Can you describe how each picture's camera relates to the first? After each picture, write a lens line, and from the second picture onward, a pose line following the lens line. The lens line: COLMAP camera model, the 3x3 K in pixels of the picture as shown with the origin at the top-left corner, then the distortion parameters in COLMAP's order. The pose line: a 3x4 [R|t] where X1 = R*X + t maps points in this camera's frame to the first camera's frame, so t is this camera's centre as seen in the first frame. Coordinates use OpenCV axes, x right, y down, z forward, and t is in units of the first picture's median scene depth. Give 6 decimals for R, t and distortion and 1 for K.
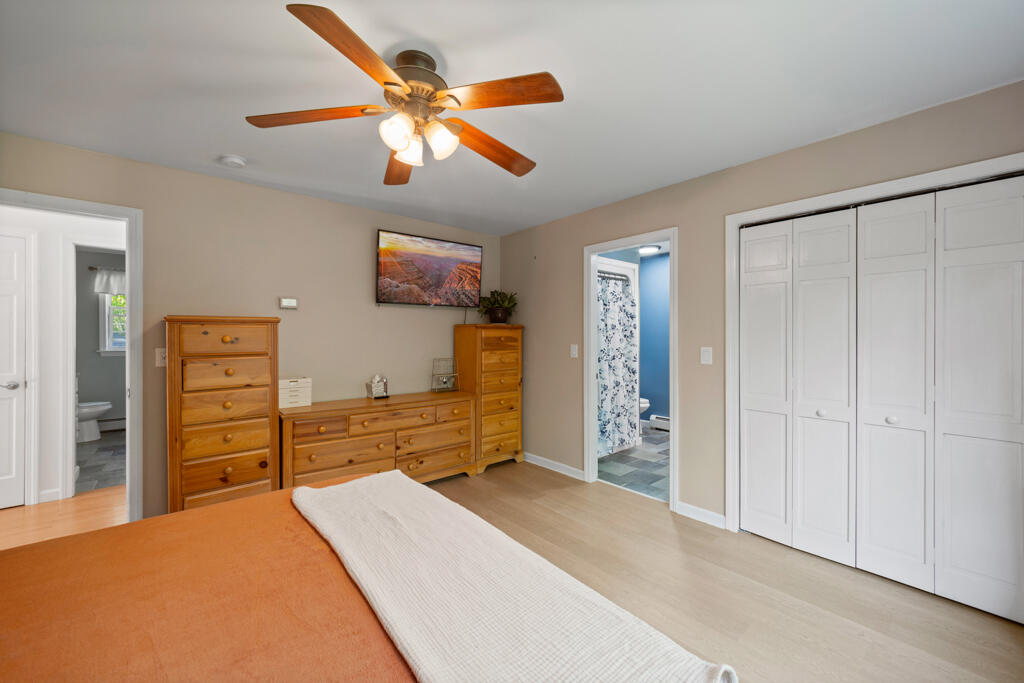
lens RADIAL K [[410.2, 0, 512.0], [0, 410.2, 341.5], [0, 0, 1]] dist [0.001774, 0.000032]
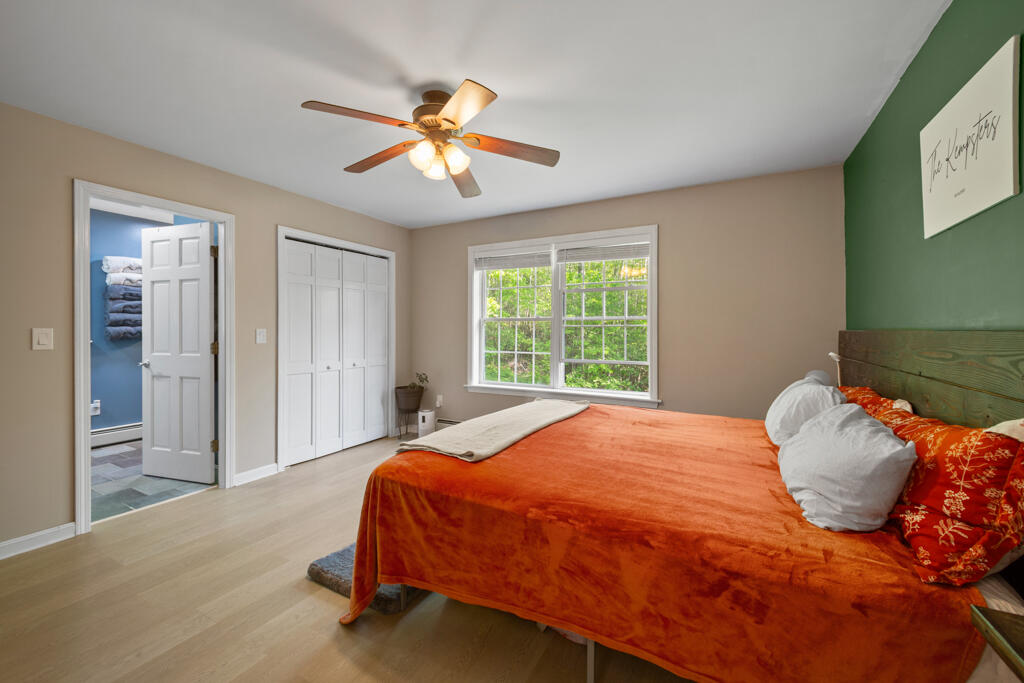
lens RADIAL K [[407.6, 0, 512.0], [0, 407.6, 325.7], [0, 0, 1]] dist [-0.000424, 0.000320]
pose [[-0.363986, -0.000239, 0.931405, -0.917901], [0.000347, 1.000000, 0.000392, 0.004723], [-0.931405, 0.000466, -0.363985, 0.791351]]
